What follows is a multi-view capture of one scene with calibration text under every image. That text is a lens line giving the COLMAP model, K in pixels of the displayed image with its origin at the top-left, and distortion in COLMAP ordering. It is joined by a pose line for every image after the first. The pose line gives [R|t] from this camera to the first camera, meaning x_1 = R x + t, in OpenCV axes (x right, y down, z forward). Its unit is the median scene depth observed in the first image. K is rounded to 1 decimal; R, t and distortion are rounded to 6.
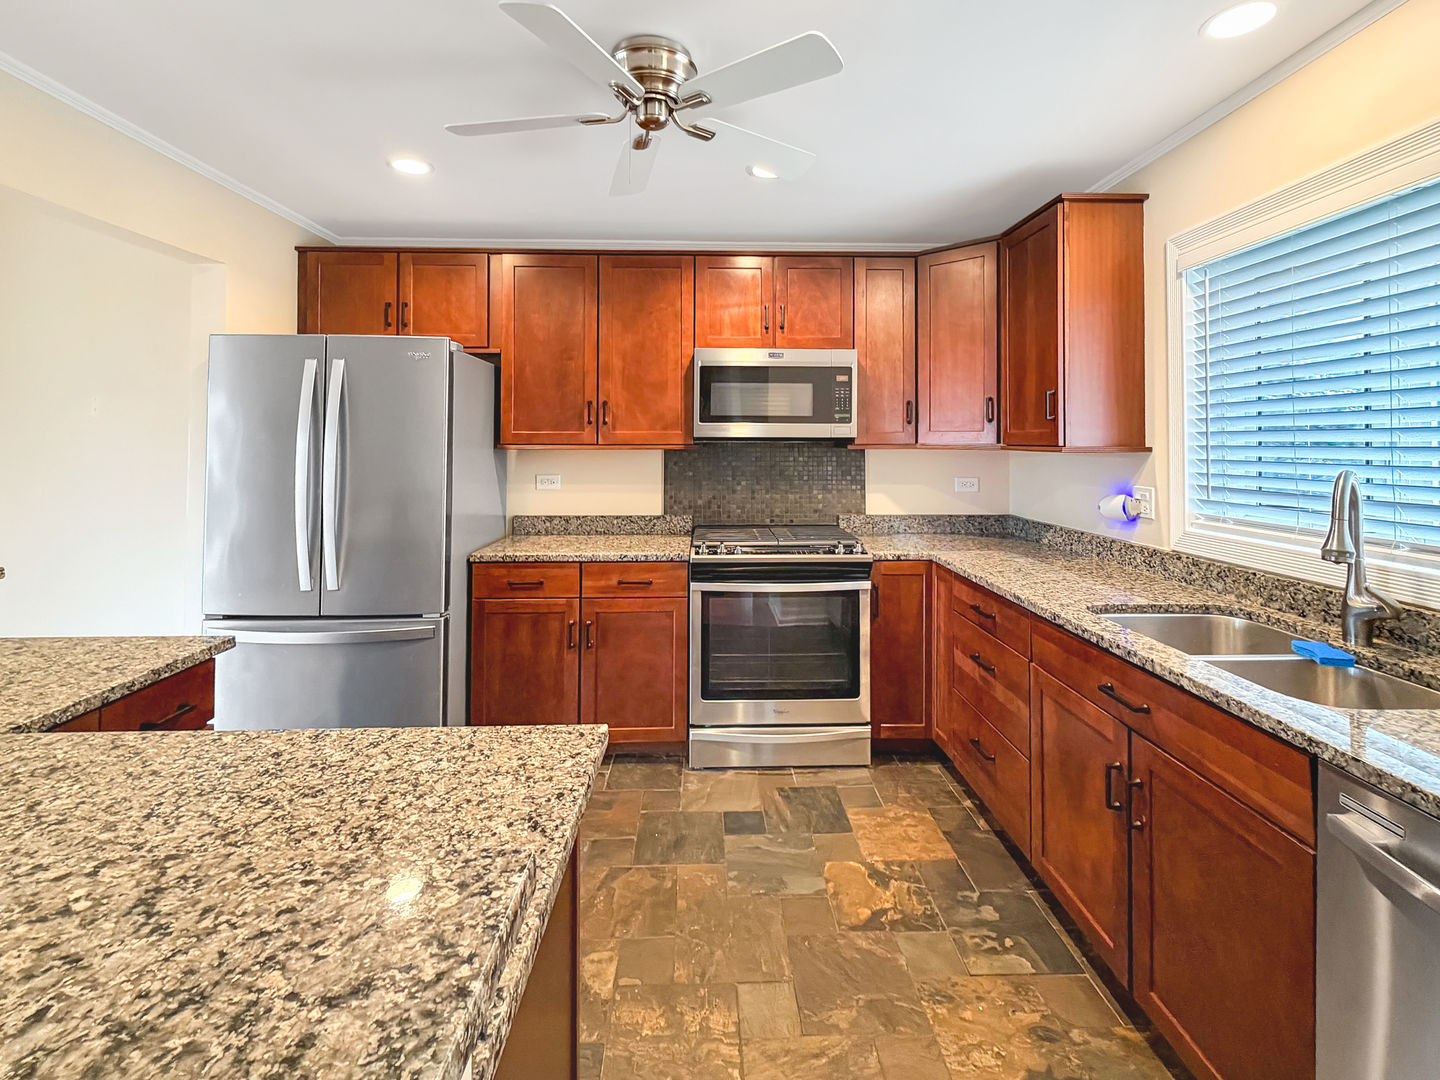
lens RADIAL K [[620.1, 0, 722.6], [0, 620.1, 429.9], [0, 0, 1]] dist [-0.000130, -0.000110]
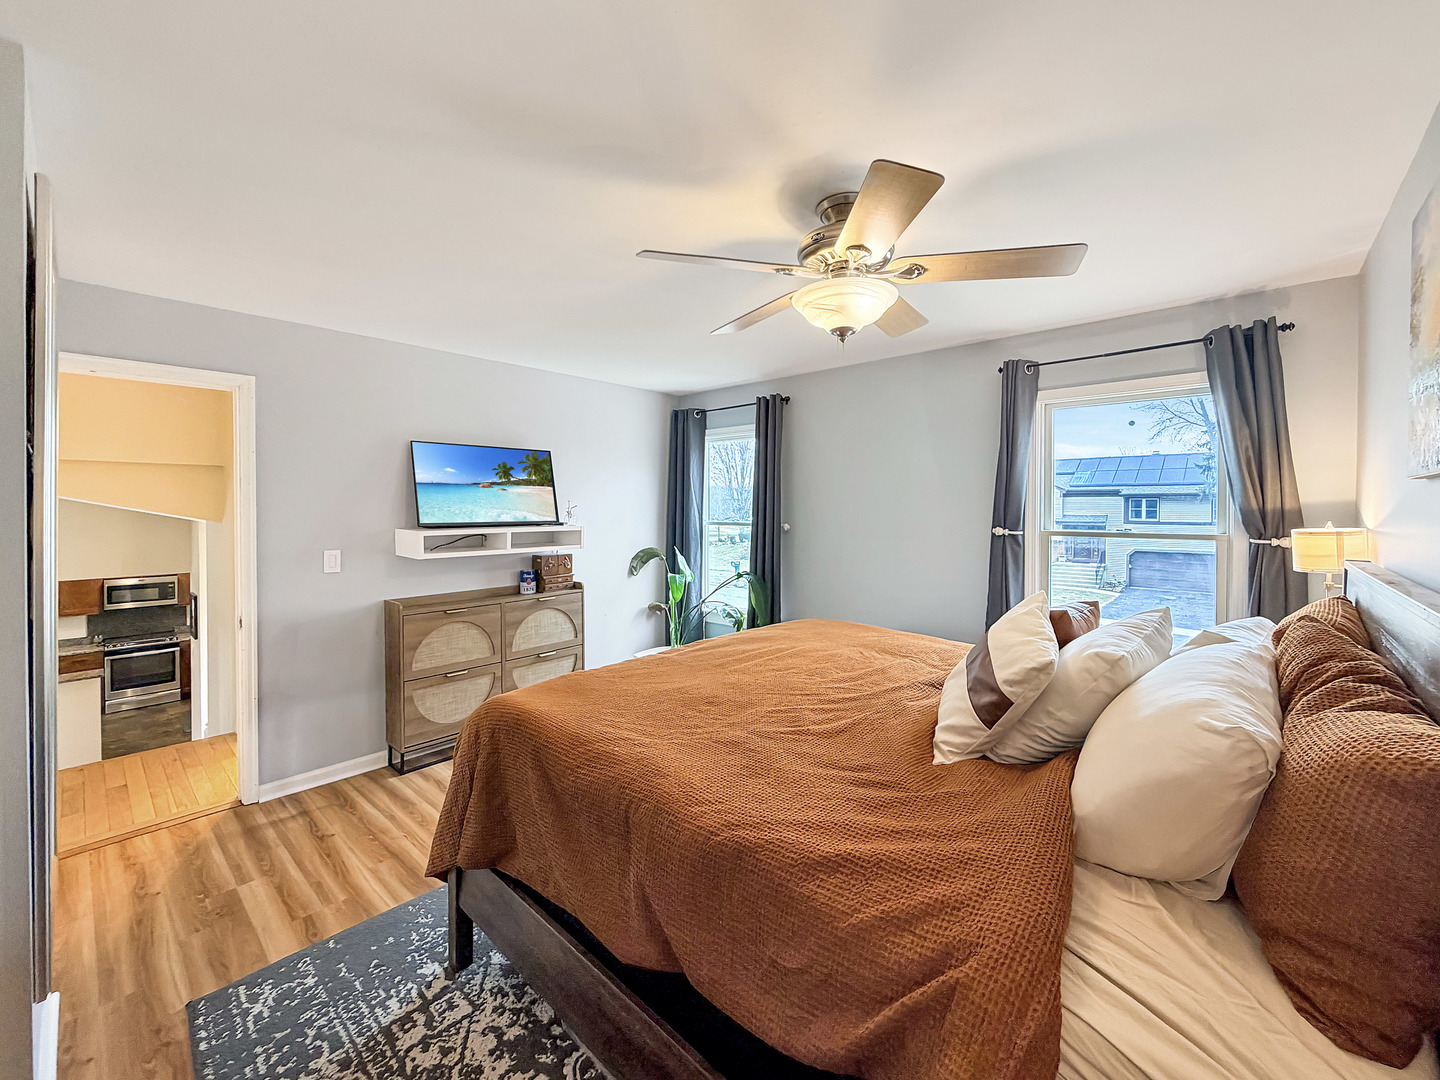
lens RADIAL K [[578.5, 0, 707.9], [0, 578.5, 514.9], [0, 0, 1]] dist [-0.002402, -0.000189]
pose [[0.695638, -0.011444, 0.718302, -0.014510], [-0.015024, 0.999423, 0.030473, -0.596351], [-0.718236, -0.031990, 0.695064, -3.119301]]
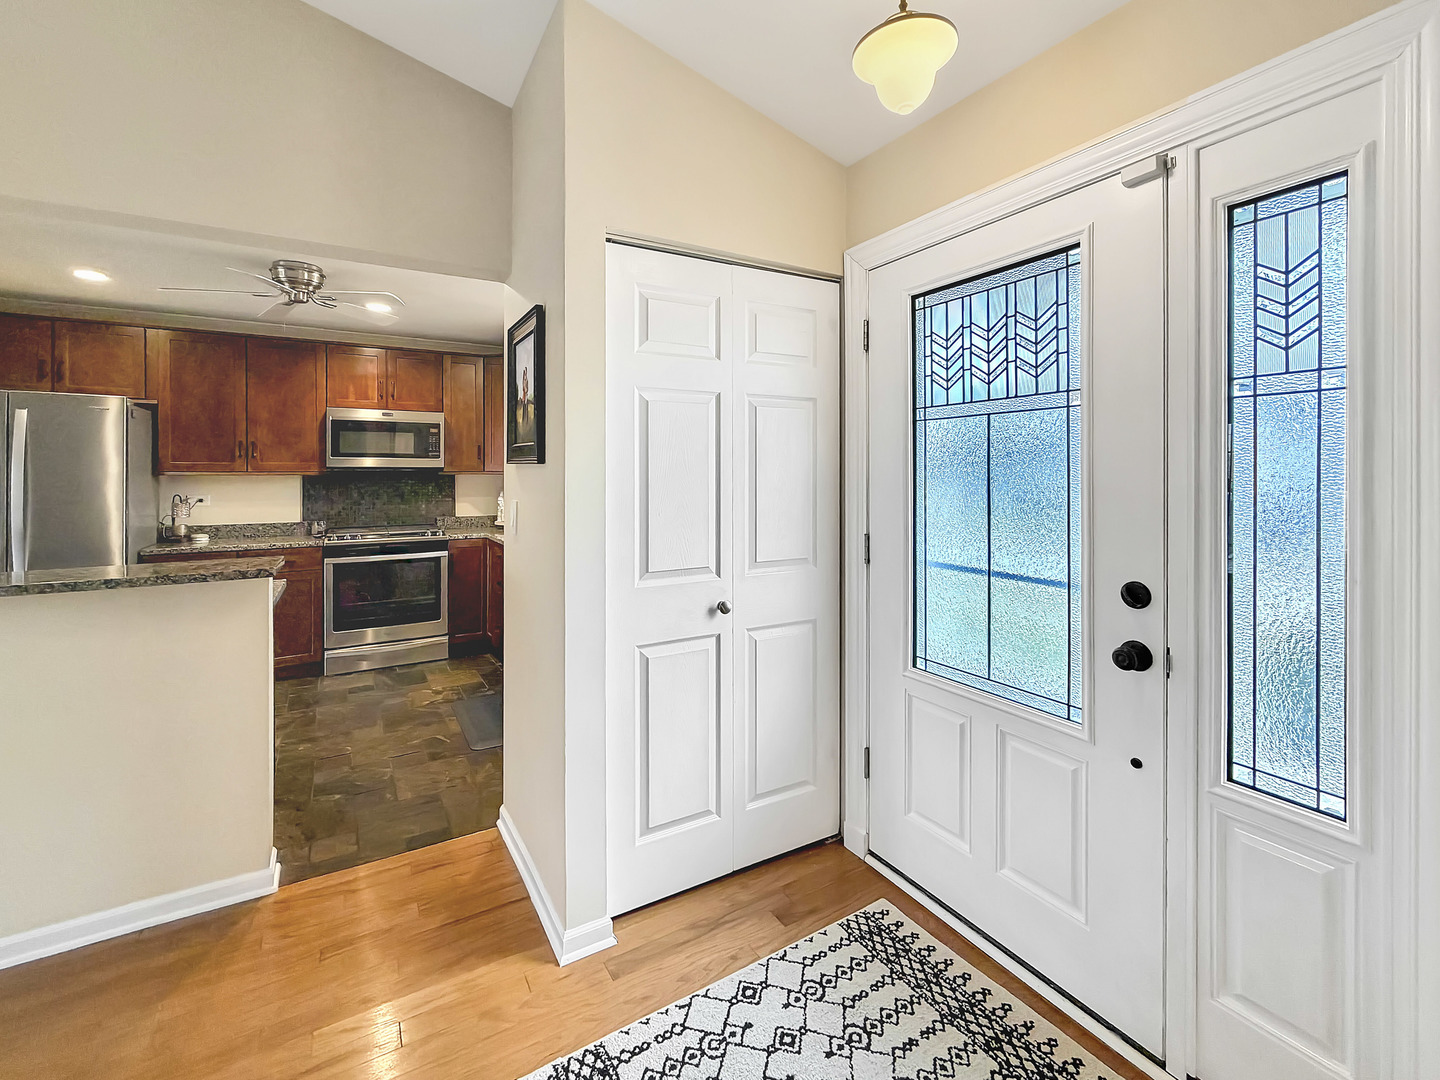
lens RADIAL K [[620.1, 0, 703.1], [0, 620.1, 477.6], [0, 0, 1]] dist [-0.000130, -0.000110]
pose [[0.881112, -0.005243, 0.472878, 0.047959], [-0.008017, 0.999629, 0.026021, -0.009223], [-0.472839, -0.026718, 0.880744, -0.779022]]
